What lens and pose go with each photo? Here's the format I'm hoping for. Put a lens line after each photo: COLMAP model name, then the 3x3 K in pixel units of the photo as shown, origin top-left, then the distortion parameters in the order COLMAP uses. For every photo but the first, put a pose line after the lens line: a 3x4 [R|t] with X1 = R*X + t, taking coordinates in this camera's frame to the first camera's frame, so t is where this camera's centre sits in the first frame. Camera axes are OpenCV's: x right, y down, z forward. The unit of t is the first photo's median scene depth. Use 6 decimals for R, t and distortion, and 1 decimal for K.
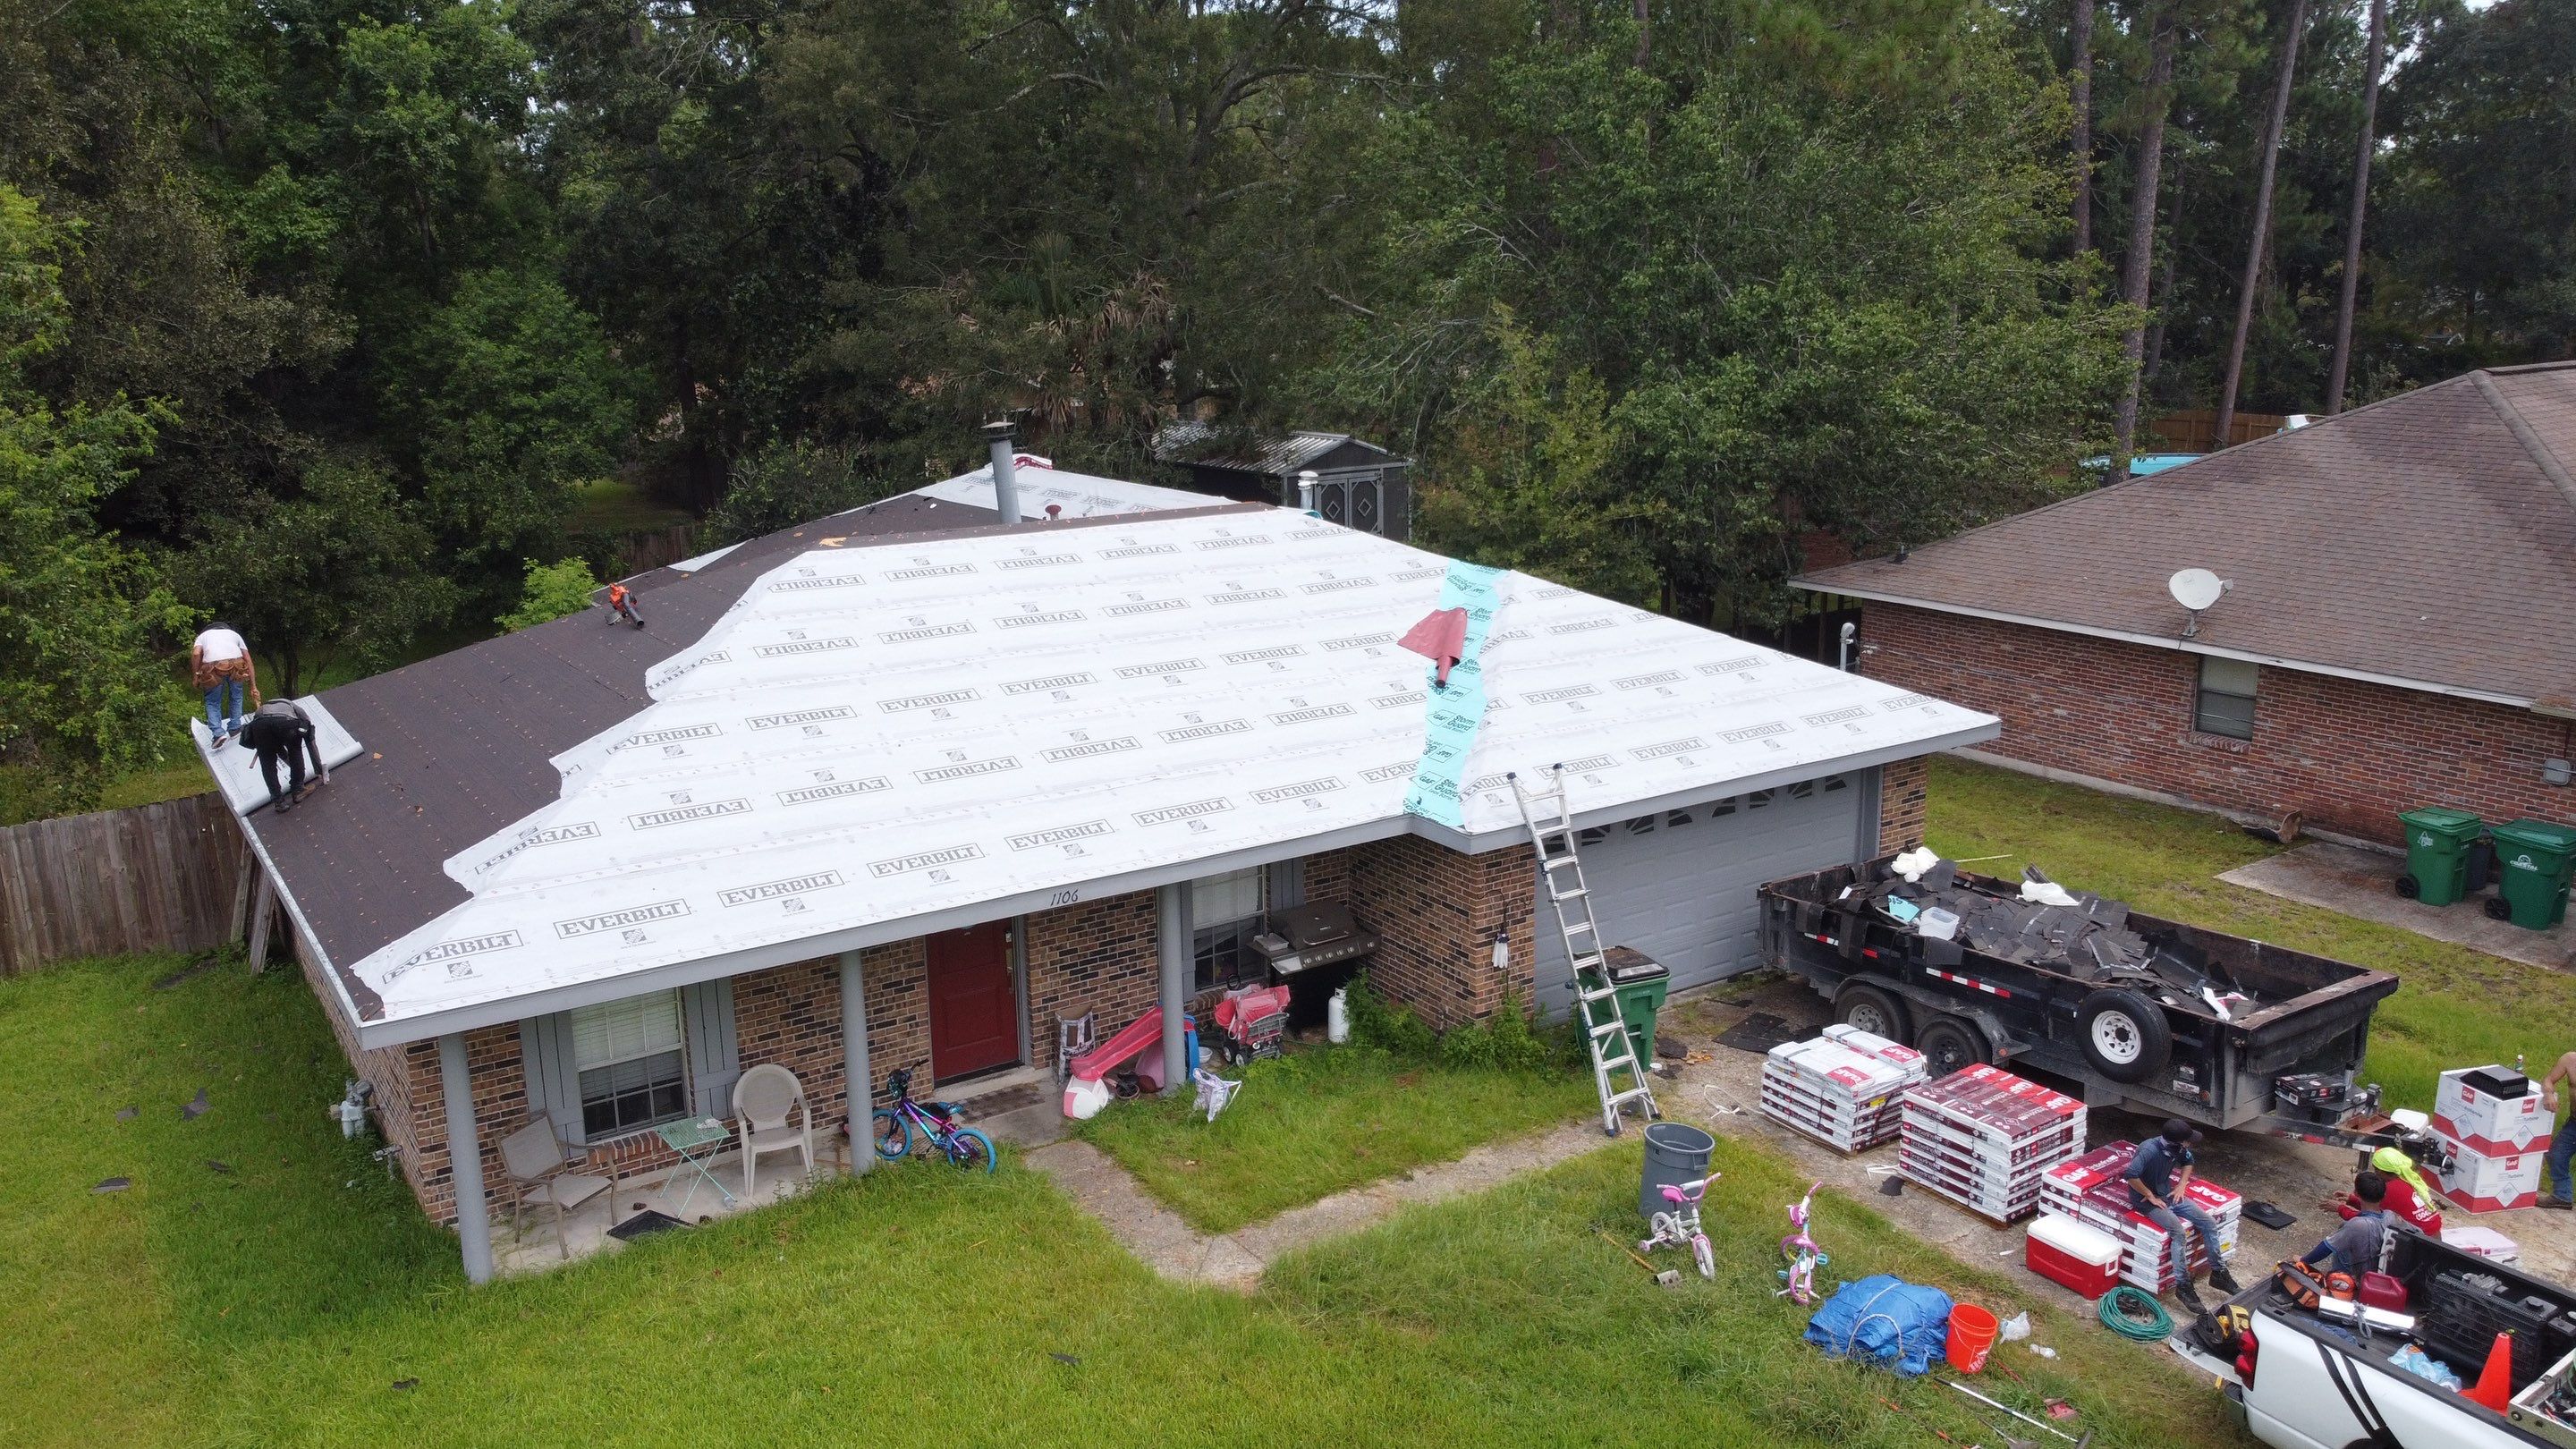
lens RADIAL K [[1956.6, 0, 1277.0], [0, 1956.6, 708.8], [0, 0, 1]] dist [-0.003001, 0.000522]
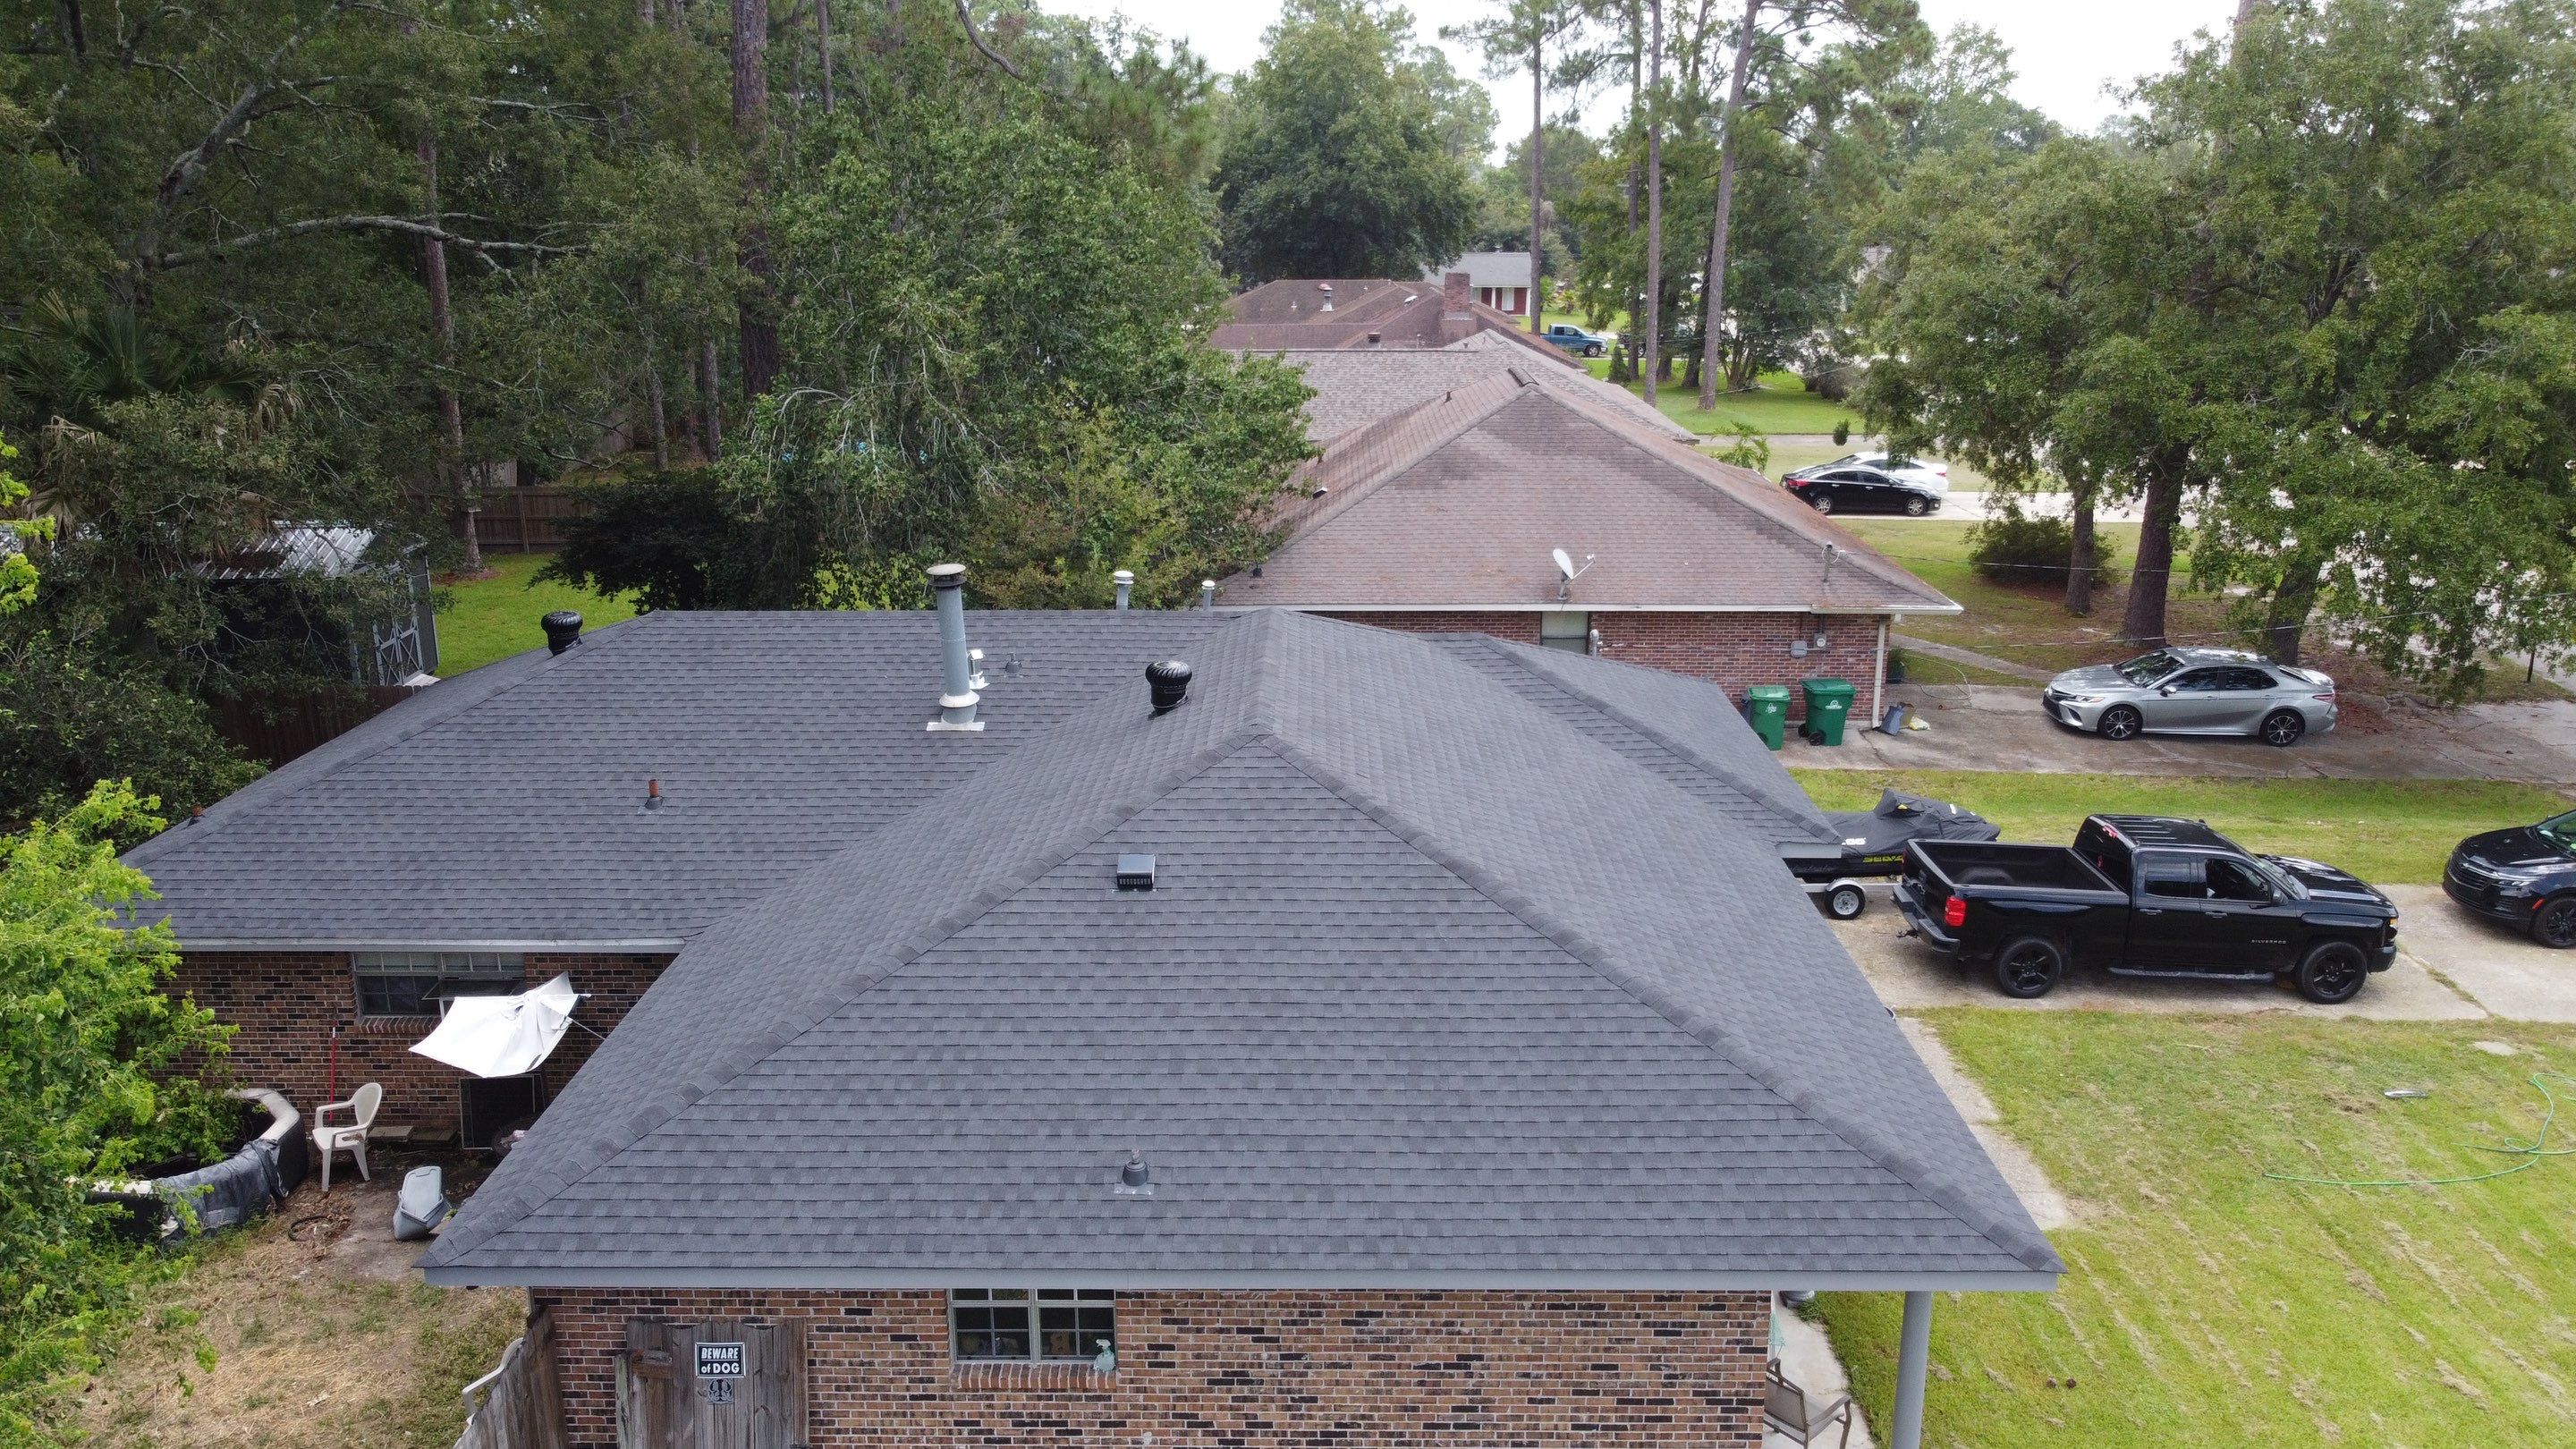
lens RADIAL K [[1953.5, 0, 1277.8], [0, 1953.5, 712.9], [0, 0, 1]] dist [-0.000996, -0.005188]
pose [[0.573867, -0.198448, 0.794540, -0.740965], [0.178942, 0.977138, 0.114812, -0.152909], [-0.799160, 0.076290, 0.596258, 0.369101]]
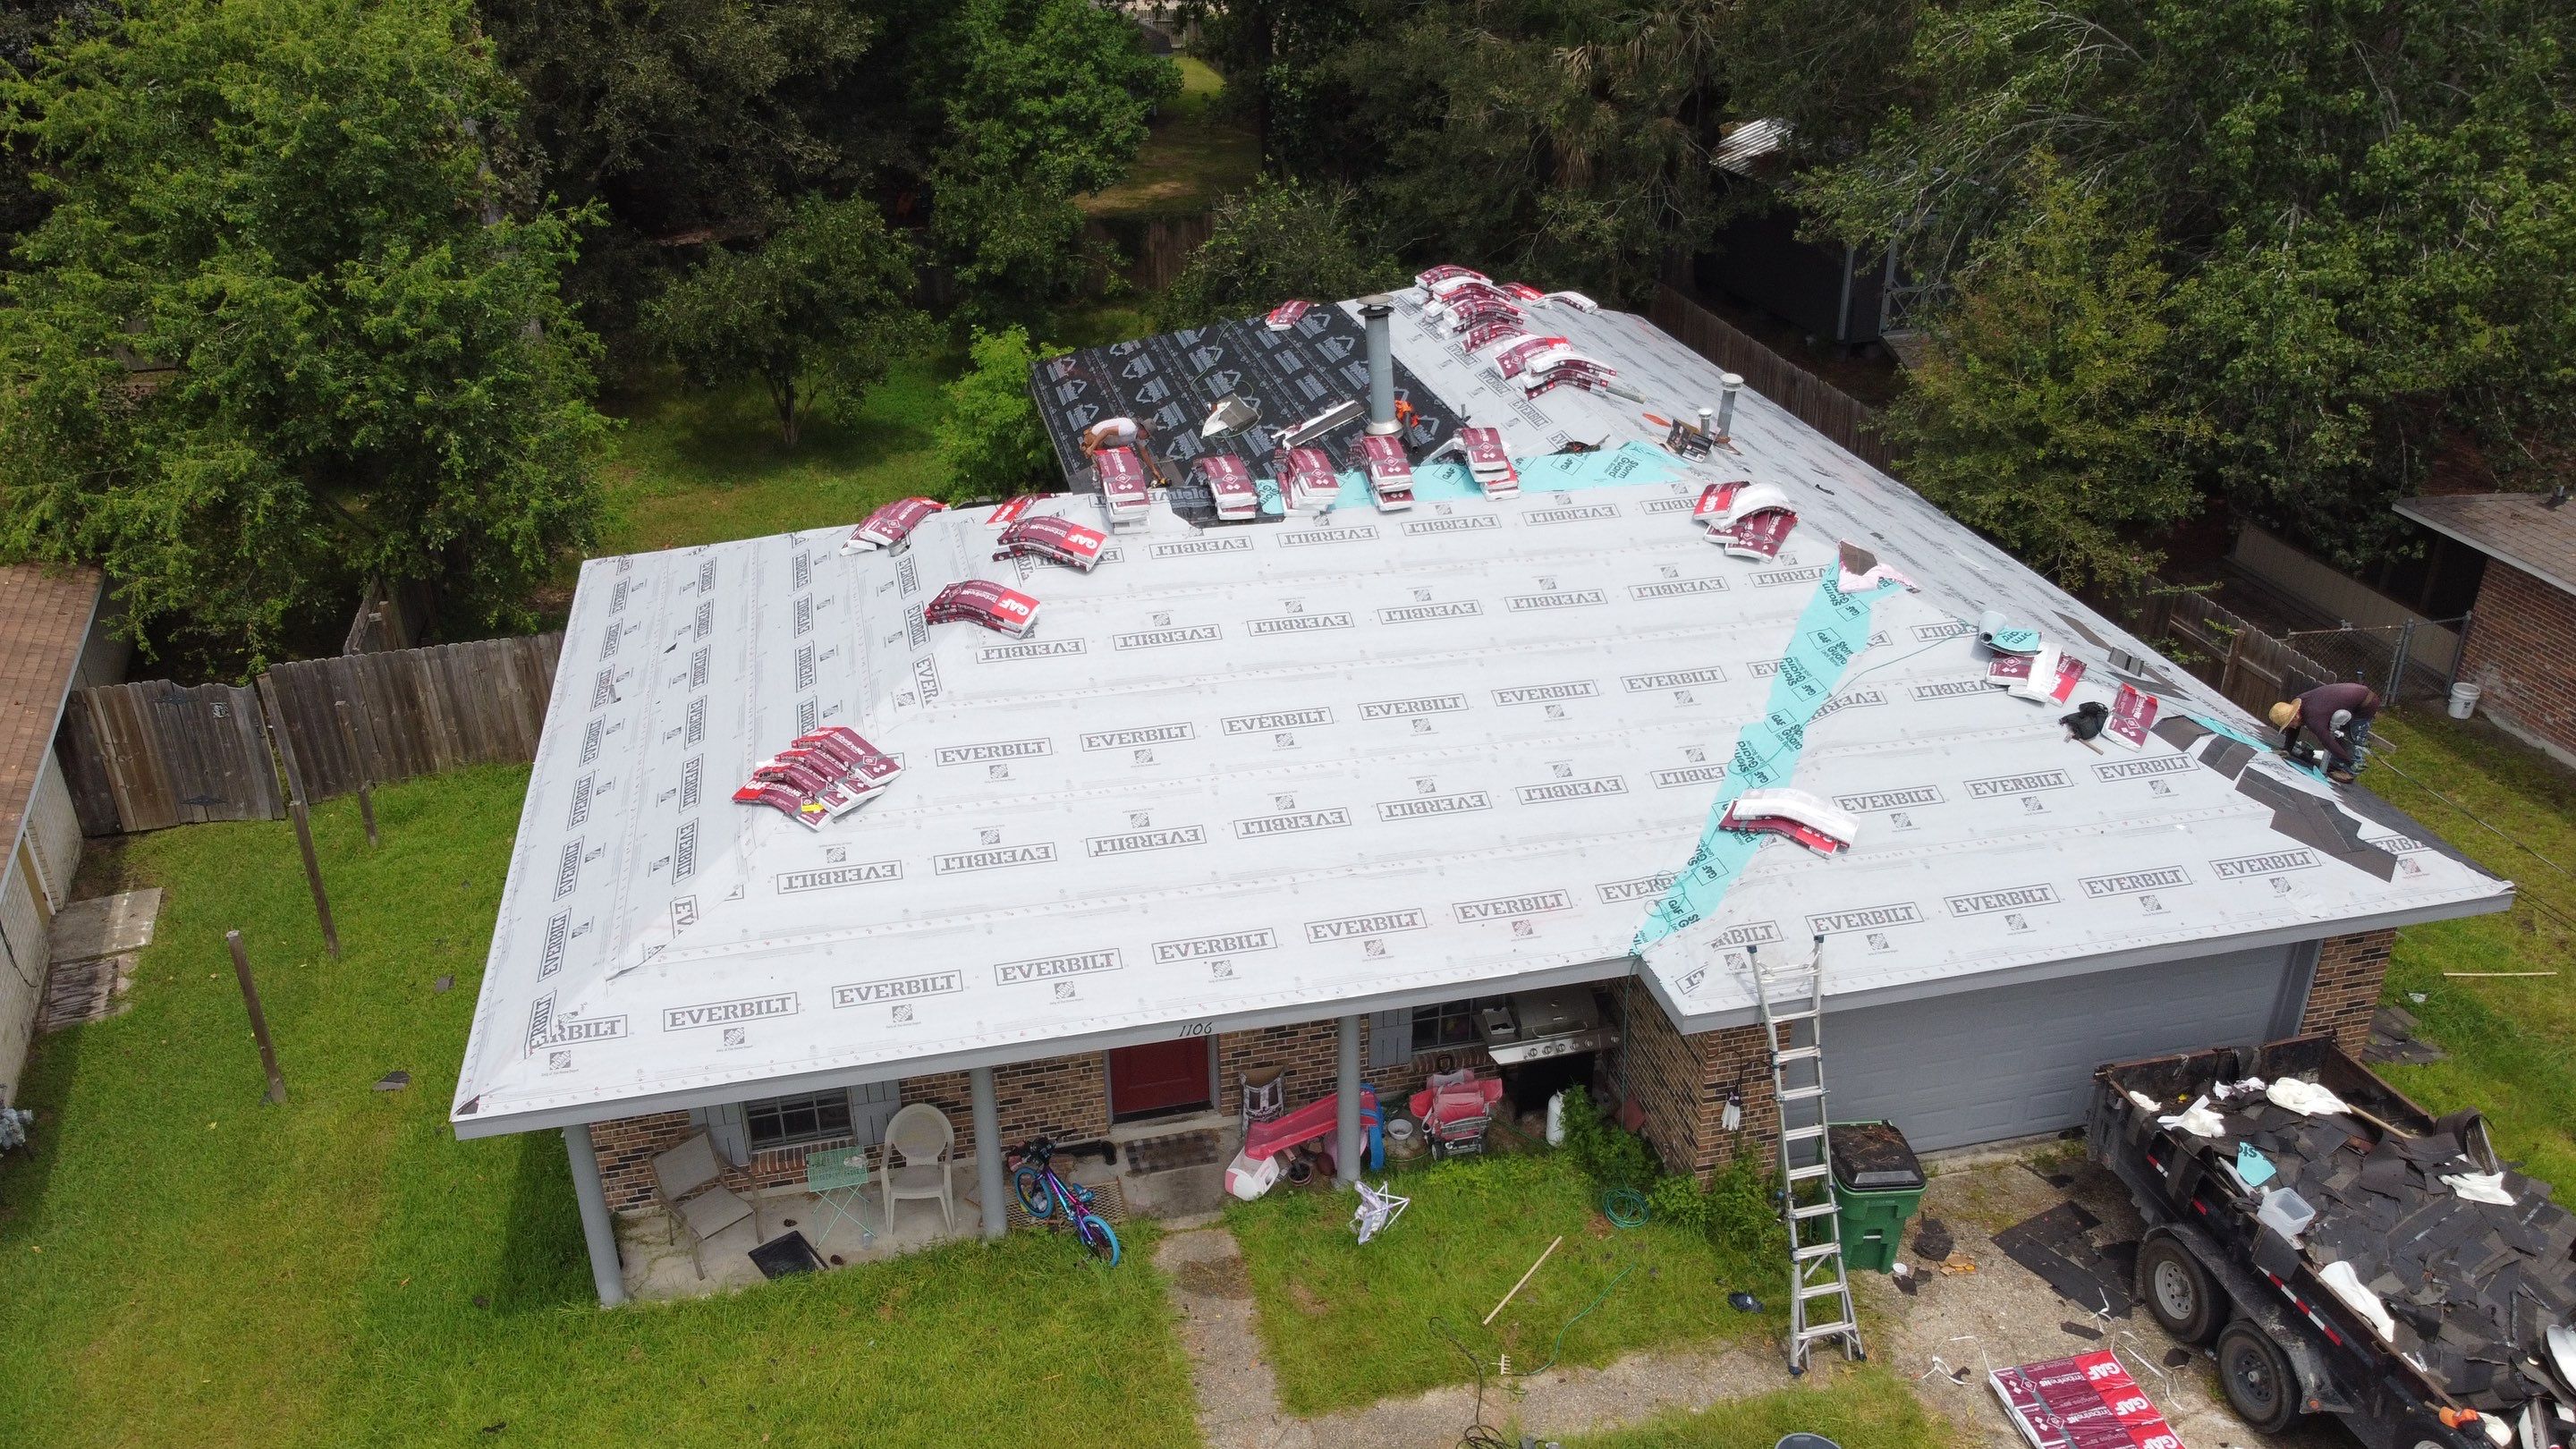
lens RADIAL K [[1956.6, 0, 1277.0], [0, 1956.6, 708.8], [0, 0, 1]] dist [-0.003001, 0.000522]
pose [[0.935850, 0.160430, -0.313763, 0.122983], [-0.081494, 0.964754, 0.250217, -0.180960], [0.342847, -0.208596, 0.915939, 0.126121]]
